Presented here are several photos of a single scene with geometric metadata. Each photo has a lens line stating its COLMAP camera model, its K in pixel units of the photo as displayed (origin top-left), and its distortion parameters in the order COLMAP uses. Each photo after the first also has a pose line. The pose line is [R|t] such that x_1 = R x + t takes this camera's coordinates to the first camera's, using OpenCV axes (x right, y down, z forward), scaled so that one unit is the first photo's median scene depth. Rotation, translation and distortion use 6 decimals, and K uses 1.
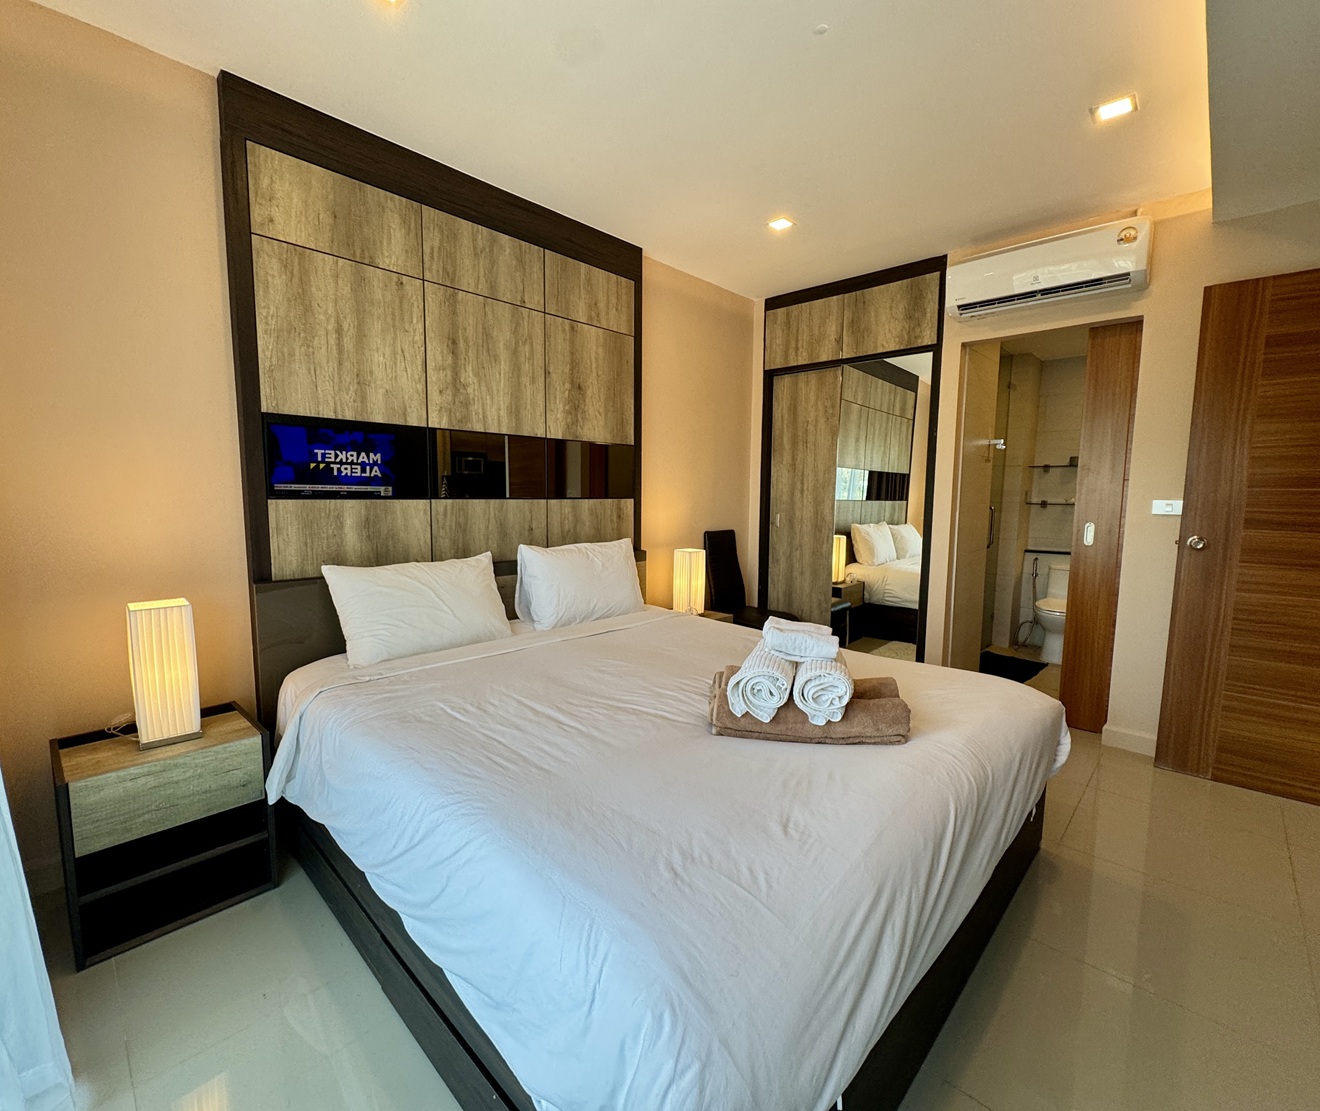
lens RADIAL K [[625.7, 0, 634.7], [0, 625.7, 559.6], [0, 0, 1]] dist [-0.002902, 0.000004]
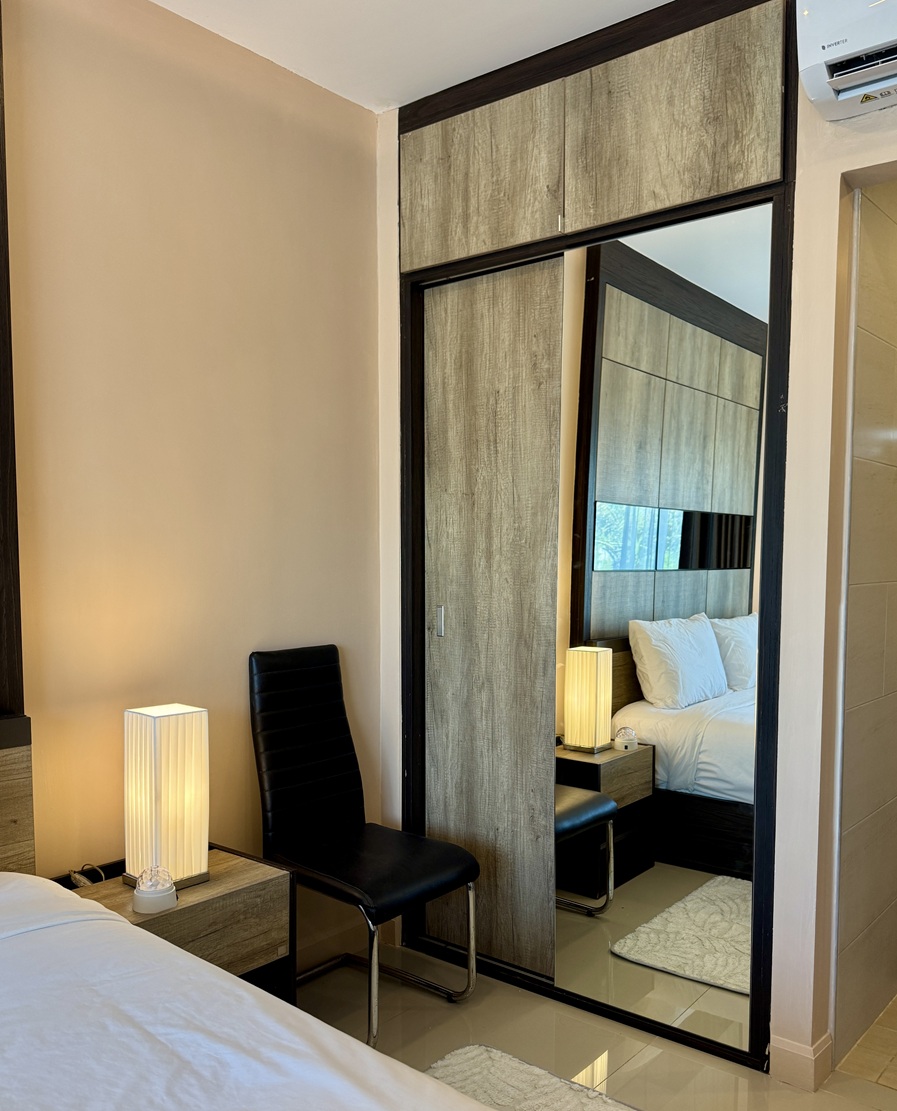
lens RADIAL K [[959.1, 0, 432.8], [0, 959.1, 640.9], [0, 0, 1]] dist [0.046669, -0.062344]
pose [[0.998130, -0.010708, 0.060186, 0.187918], [0.011556, 0.999838, -0.013765, -0.041177], [-0.060029, 0.014434, 0.998092, 0.342395]]
